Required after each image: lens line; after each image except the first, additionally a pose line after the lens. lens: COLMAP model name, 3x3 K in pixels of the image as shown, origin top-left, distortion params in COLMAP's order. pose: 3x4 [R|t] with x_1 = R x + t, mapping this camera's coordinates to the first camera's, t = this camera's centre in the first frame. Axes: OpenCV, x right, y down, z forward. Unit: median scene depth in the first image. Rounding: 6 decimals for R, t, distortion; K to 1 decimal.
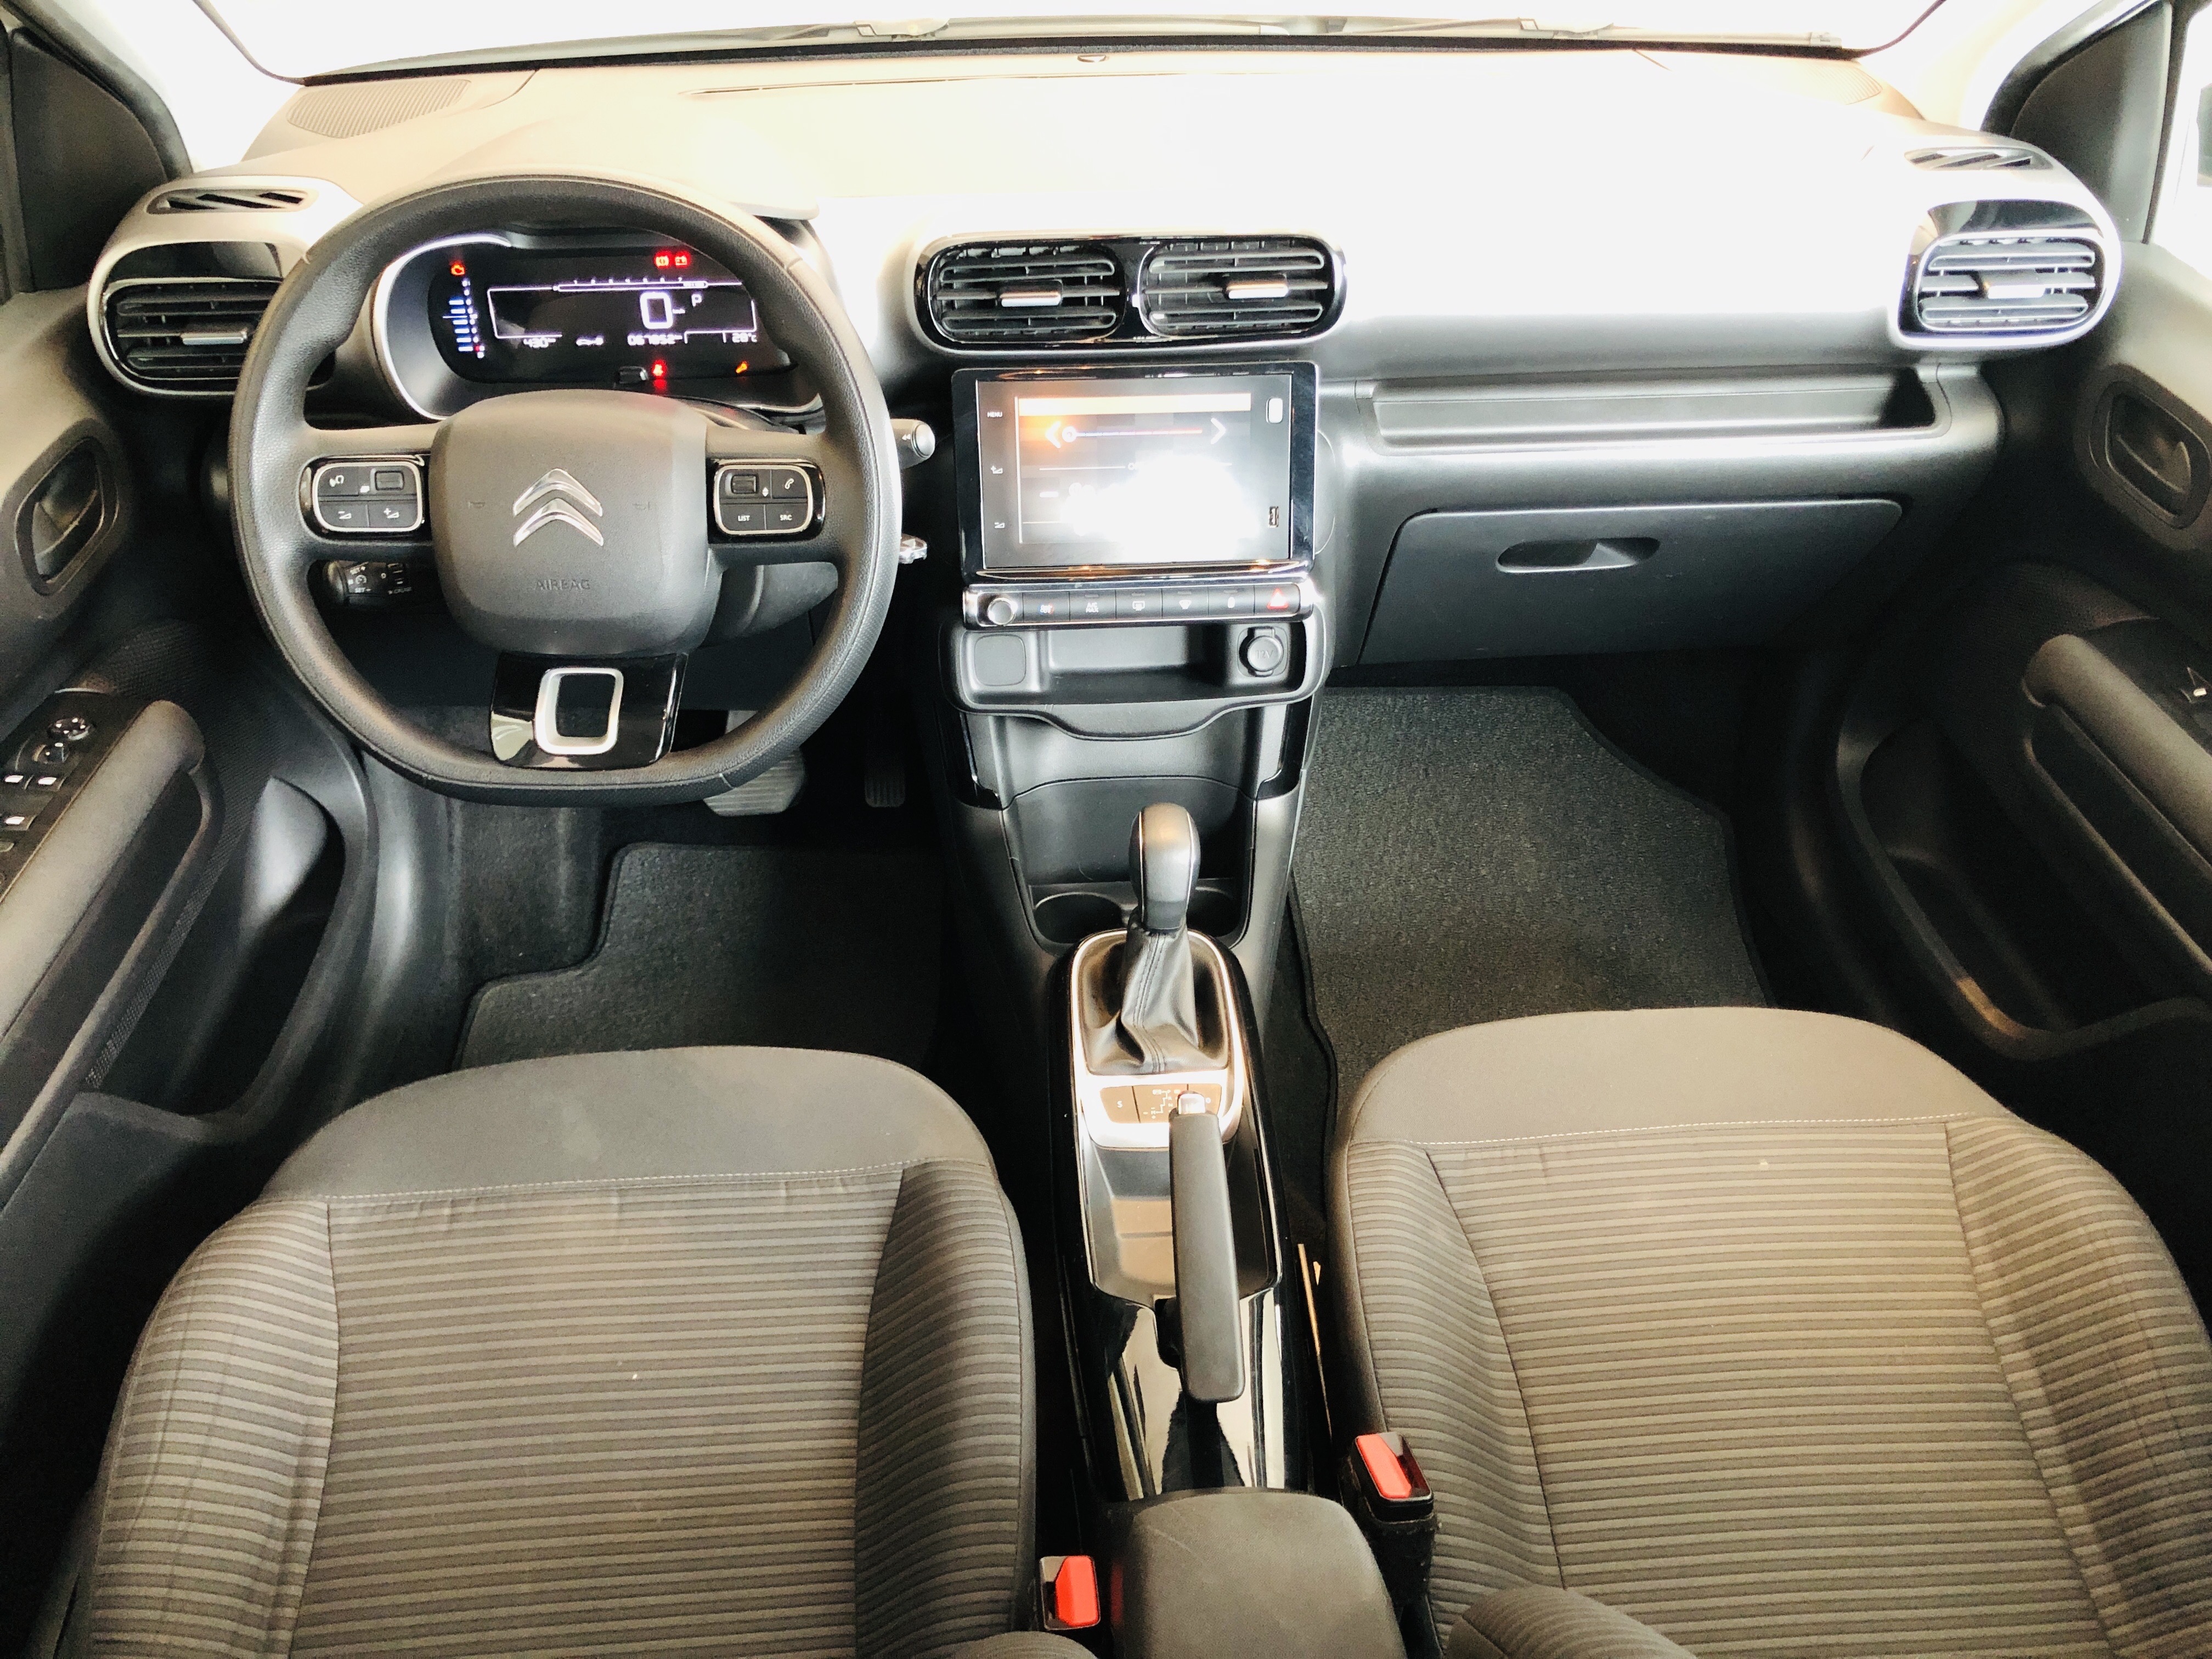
lens RADIAL K [[1753.1, 0, 1130.7], [0, 1753.1, 835.6], [0, 0, 1]] dist [-0.009042, -0.016973]
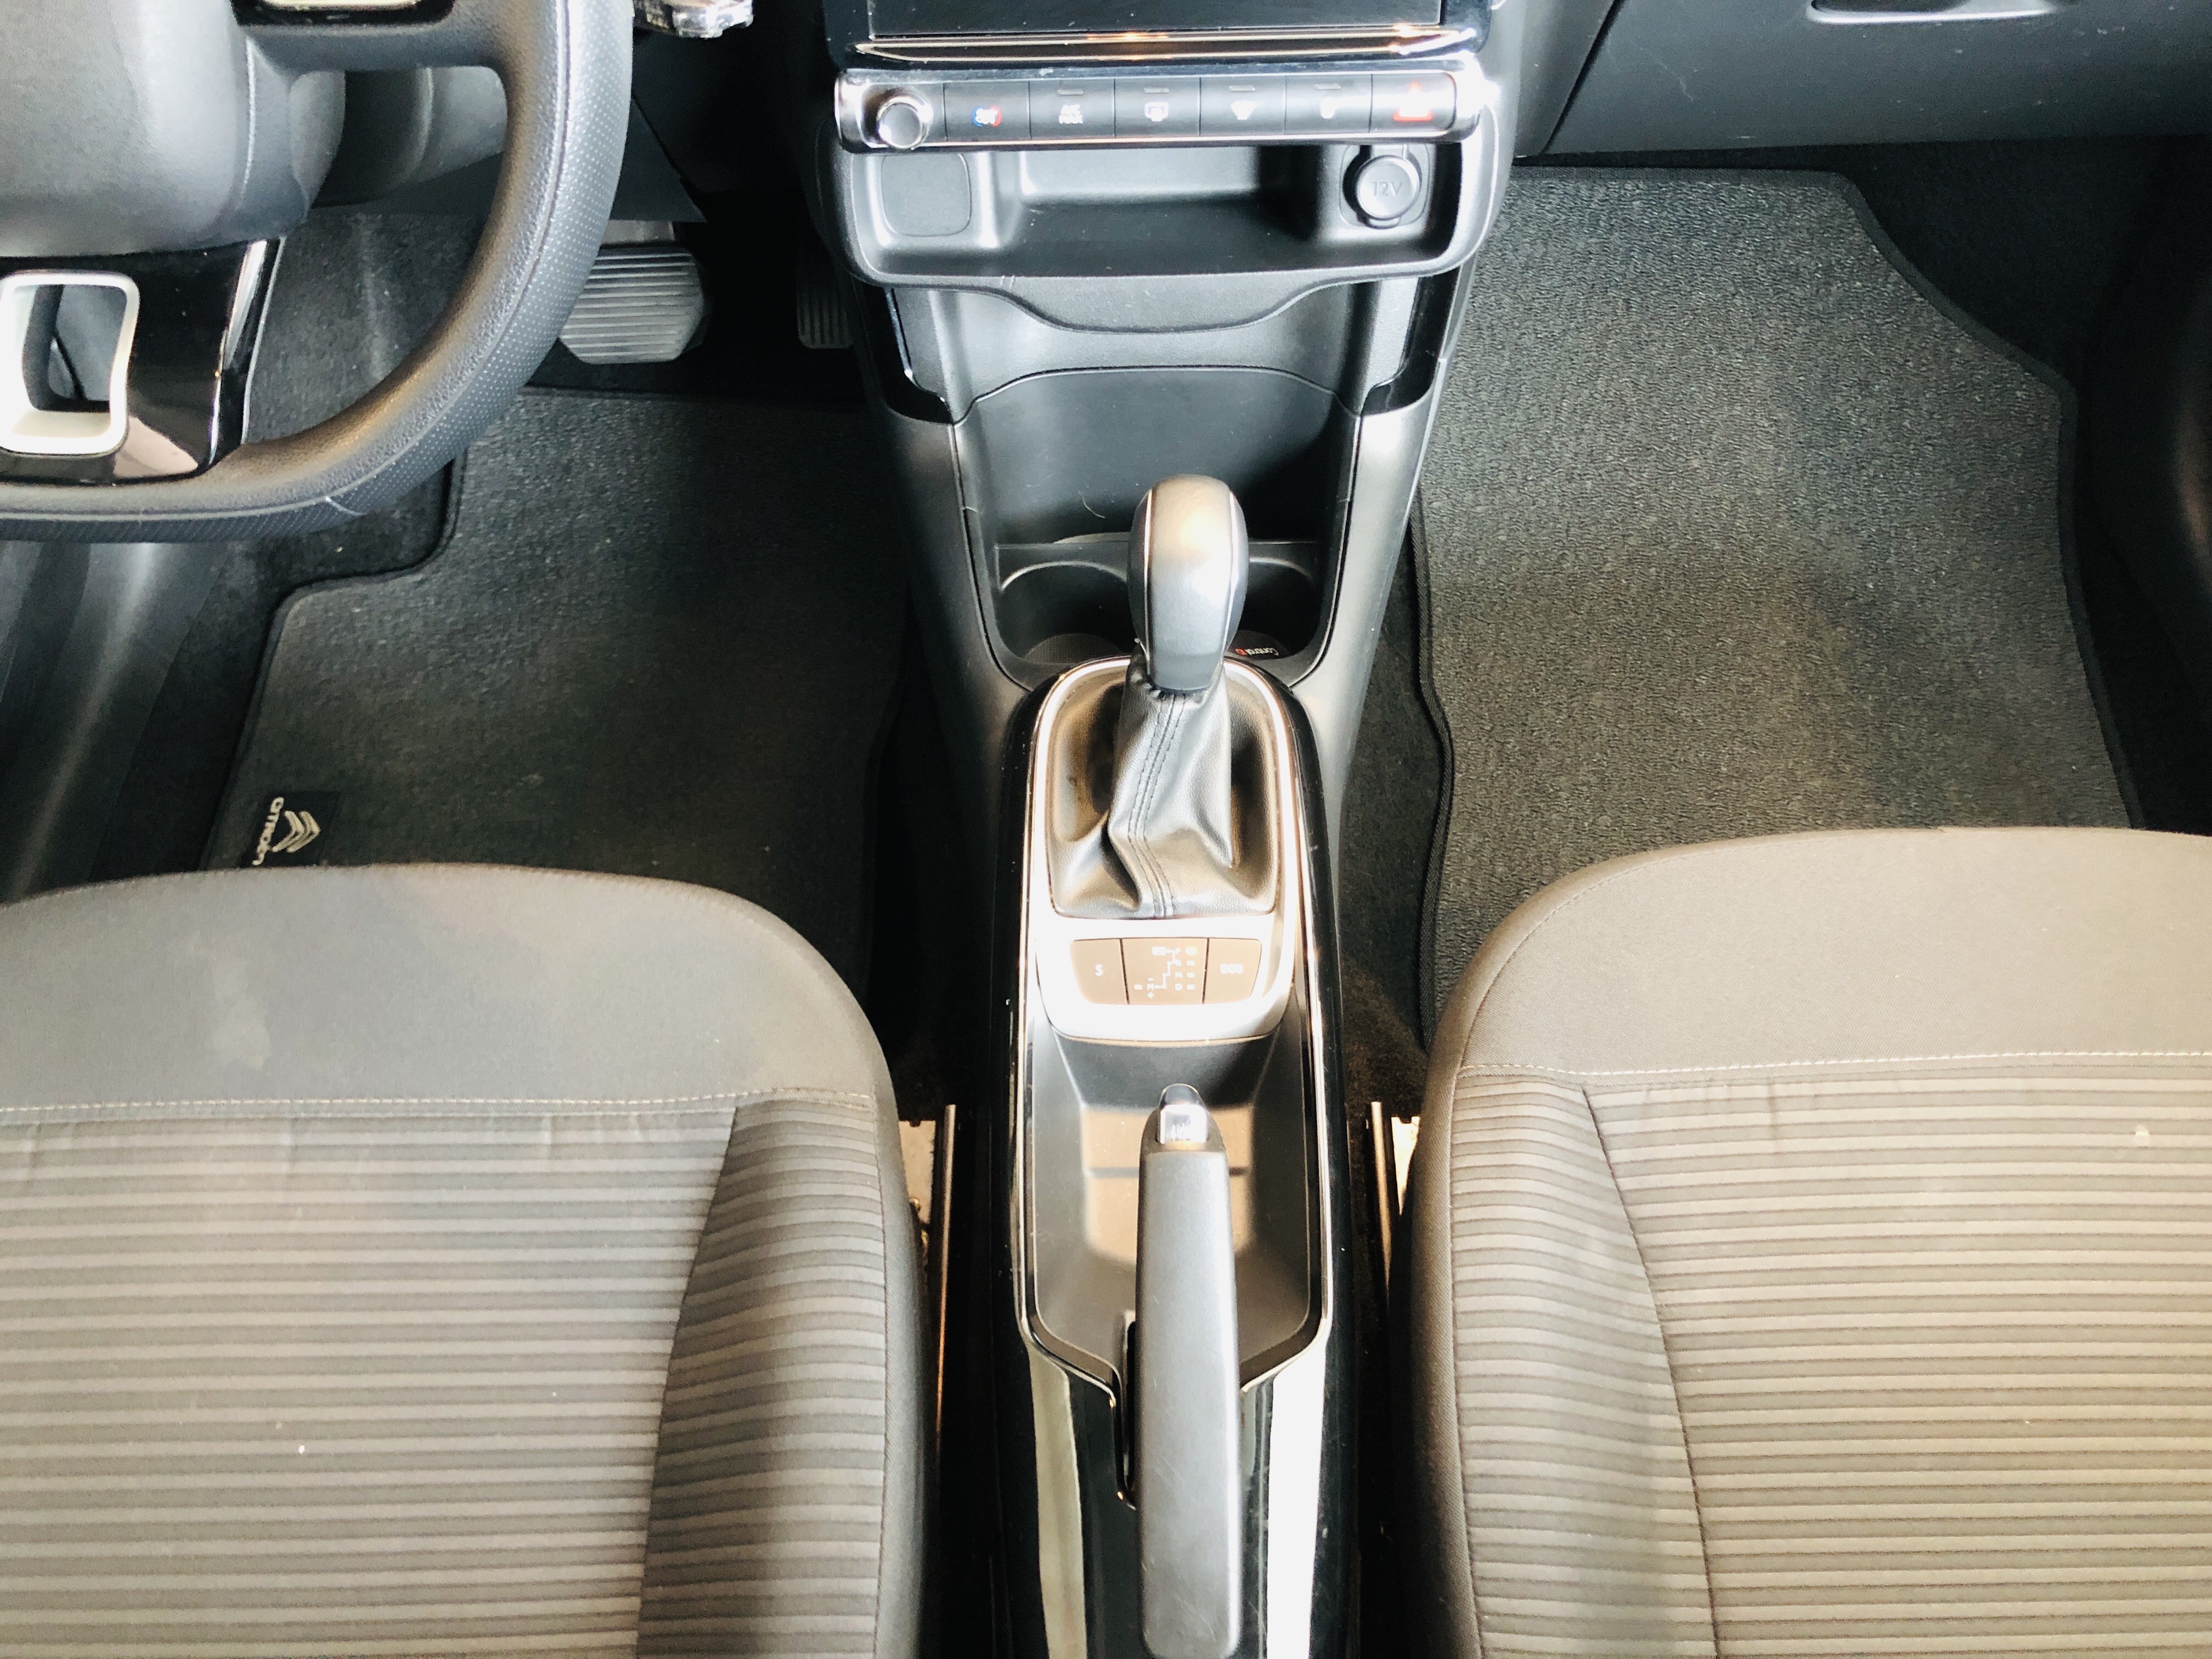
lens RADIAL K [[1753.1, 0, 1130.7], [0, 1753.1, 835.6], [0, 0, 1]] dist [-0.009042, -0.016973]
pose [[0.997163, 0.045752, -0.059777, 0.039490], [-0.022357, 0.938274, 0.345171, -0.107980], [0.071880, -0.342855, 0.936634, 0.415636]]
